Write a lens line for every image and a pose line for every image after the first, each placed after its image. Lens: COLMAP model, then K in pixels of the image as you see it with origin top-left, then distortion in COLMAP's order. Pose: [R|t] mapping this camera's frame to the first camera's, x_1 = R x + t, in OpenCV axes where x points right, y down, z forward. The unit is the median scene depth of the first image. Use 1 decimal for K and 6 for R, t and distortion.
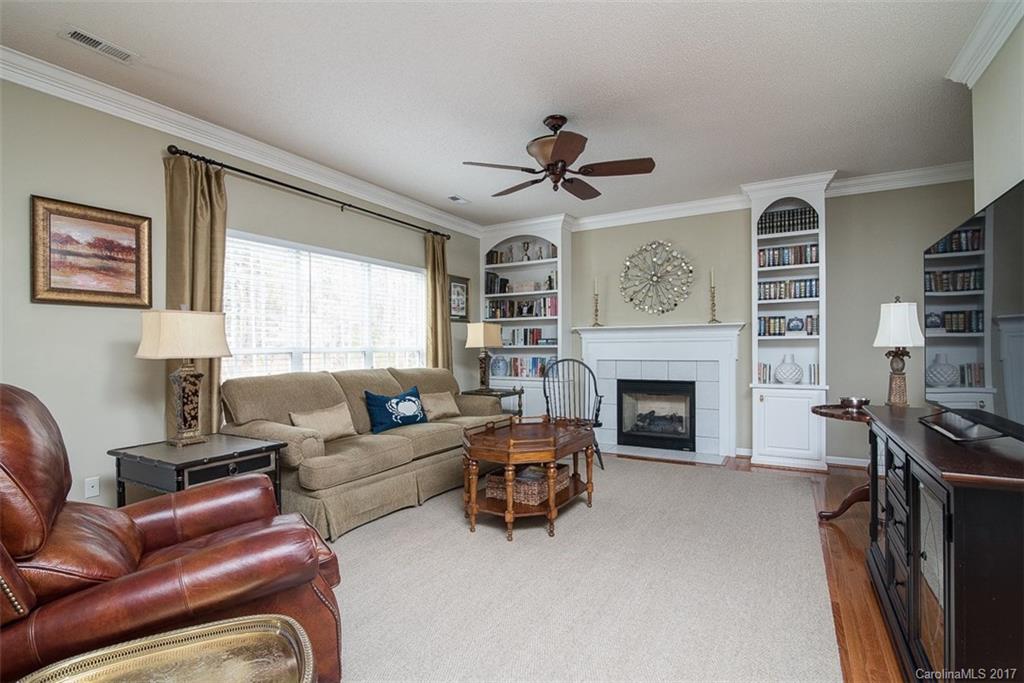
lens RADIAL K [[481.7, 0, 512.0], [0, 481.7, 341.5], [0, 0, 1]] dist [-0.012686, -0.000084]
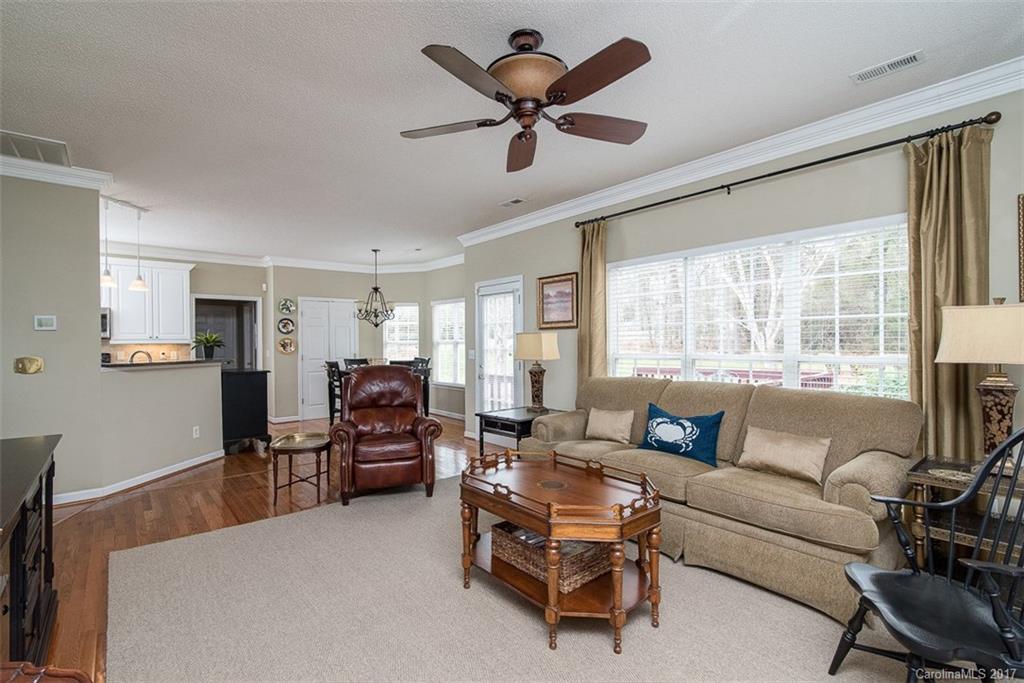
lens RADIAL K [[471.2, 0, 512.0], [0, 471.2, 341.5], [0, 0, 1]] dist [0.001622, 0.000351]
pose [[-0.339592, 0.002894, -0.940569, 0.508723], [0.020568, 0.999779, -0.004350, -0.013618], [0.940348, -0.020823, -0.339576, 0.838512]]
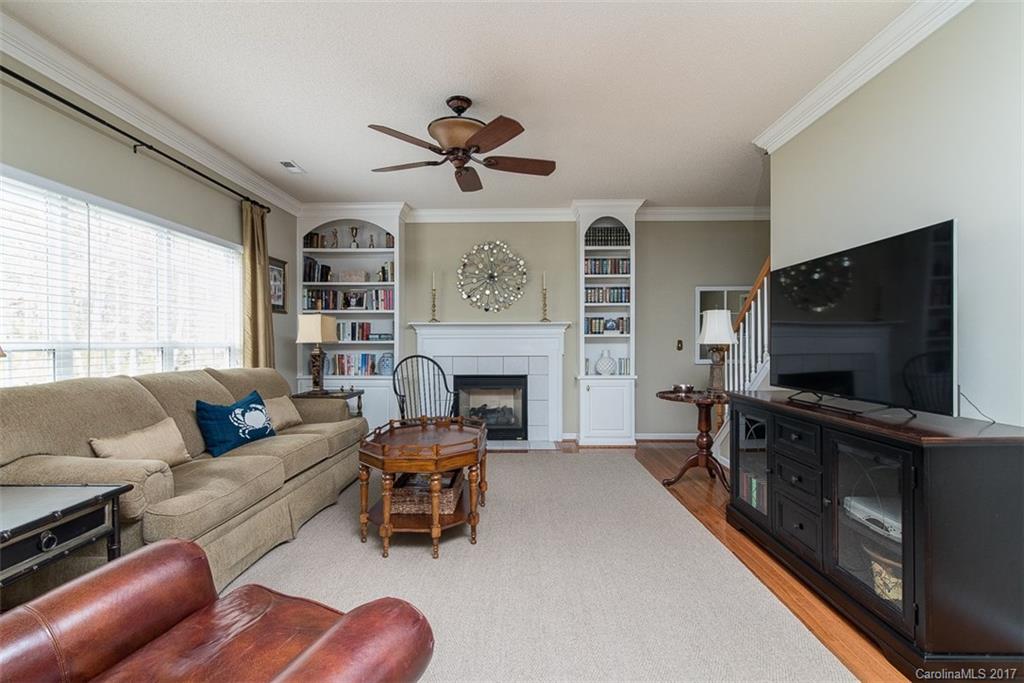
lens RADIAL K [[471.2, 0, 512.0], [0, 471.2, 341.5], [0, 0, 1]] dist [0.001622, 0.000351]
pose [[0.875163, 0.005945, 0.483792, -0.183302], [-0.010069, 0.999932, 0.005928, 0.001343], [-0.483724, -0.010059, 0.875163, 0.096108]]
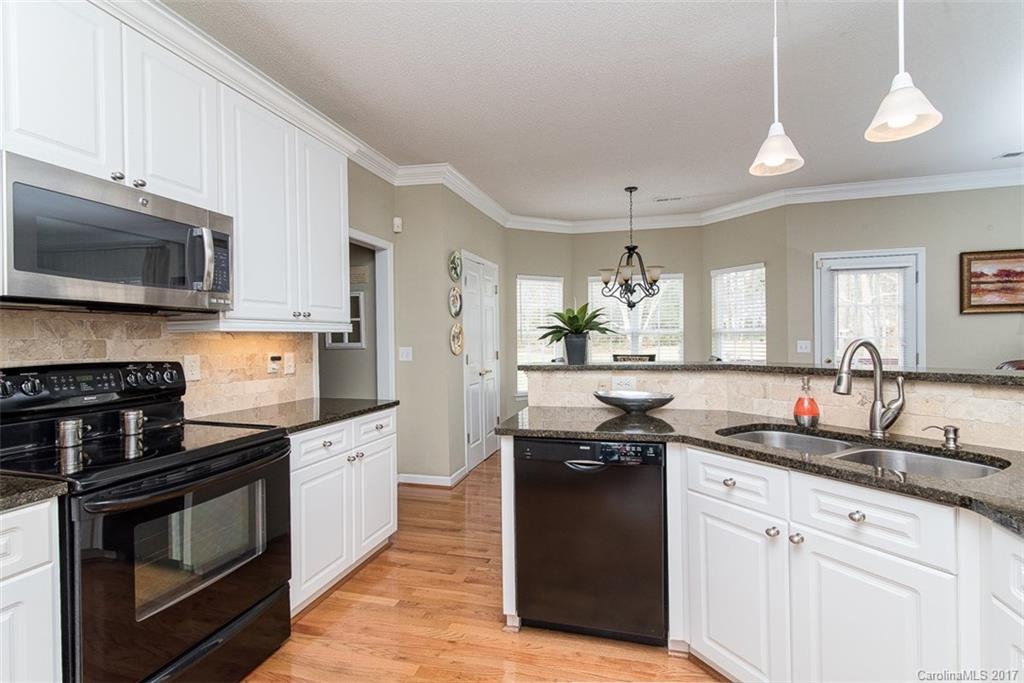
lens RADIAL K [[471.2, 0, 512.0], [0, 471.2, 341.5], [0, 0, 1]] dist [0.001622, 0.000351]
pose [[0.256542, 0.007257, -0.966506, 0.126084], [0.023942, 0.999617, 0.013861, -0.025001], [0.966236, -0.026696, 0.256270, -0.549608]]
